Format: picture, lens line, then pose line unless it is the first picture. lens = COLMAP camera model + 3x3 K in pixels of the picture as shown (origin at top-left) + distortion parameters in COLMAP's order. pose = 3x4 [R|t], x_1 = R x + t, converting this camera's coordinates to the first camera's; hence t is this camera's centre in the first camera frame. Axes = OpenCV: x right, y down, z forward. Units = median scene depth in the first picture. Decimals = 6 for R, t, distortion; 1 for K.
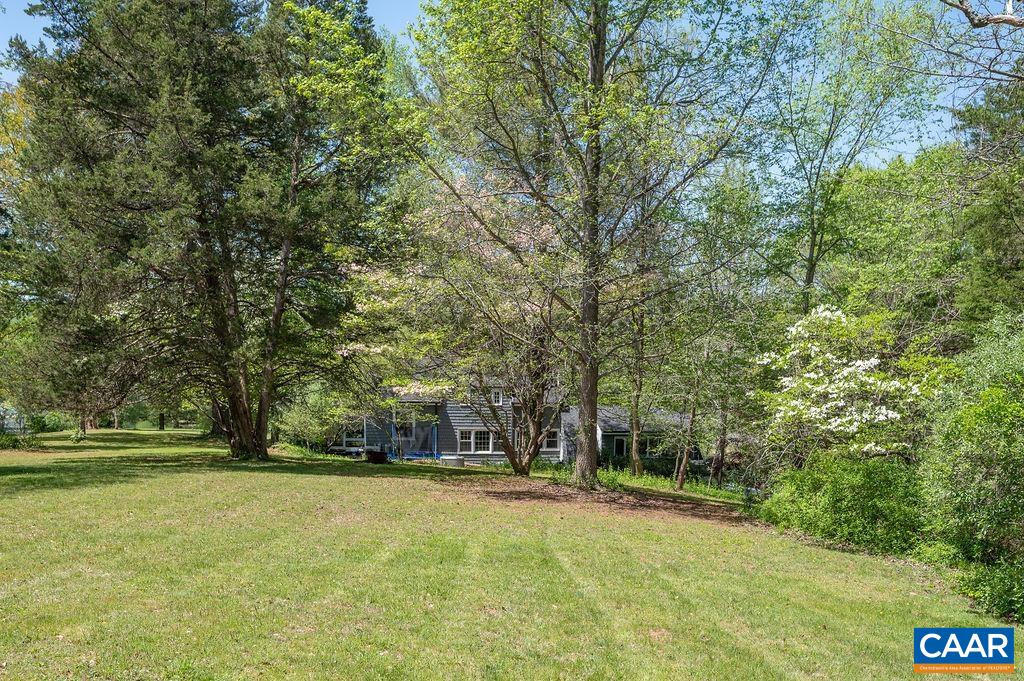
lens RADIAL K [[415.3, 0, 510.1], [0, 415.3, 338.0], [0, 0, 1]] dist [-0.018875, -0.000107]
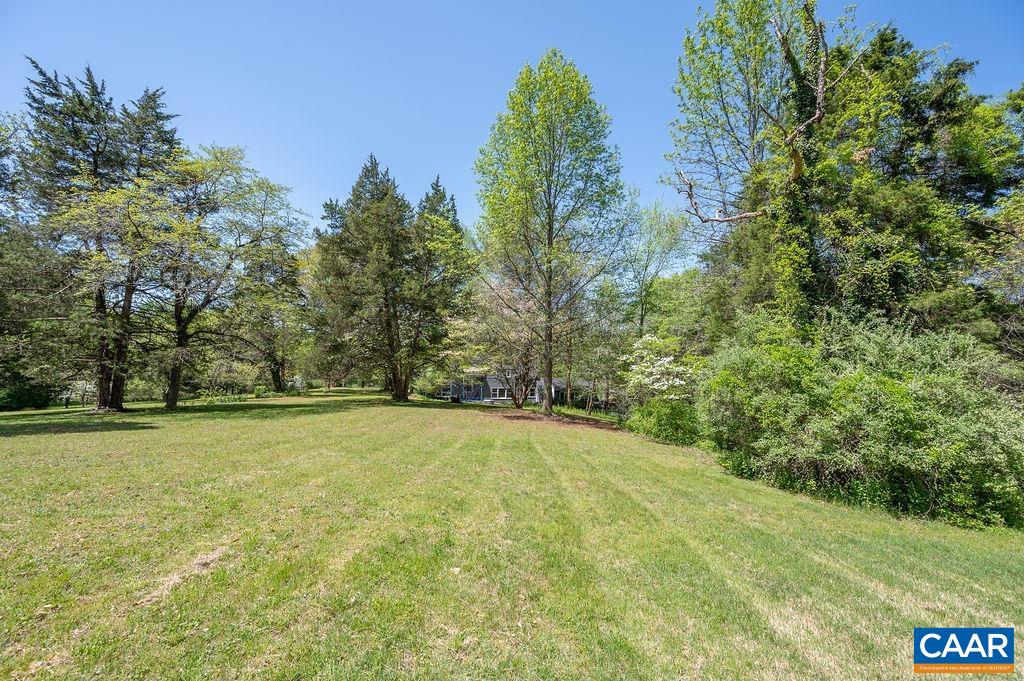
lens RADIAL K [[415.3, 0, 513.0], [0, 415.3, 343.1], [0, 0, 1]] dist [-0.018875, -0.000107]
pose [[0.999976, 0.001189, 0.006785, -0.023512], [-0.001227, 0.999983, 0.005645, -0.042994], [-0.006778, -0.005653, 0.999961, -1.353642]]
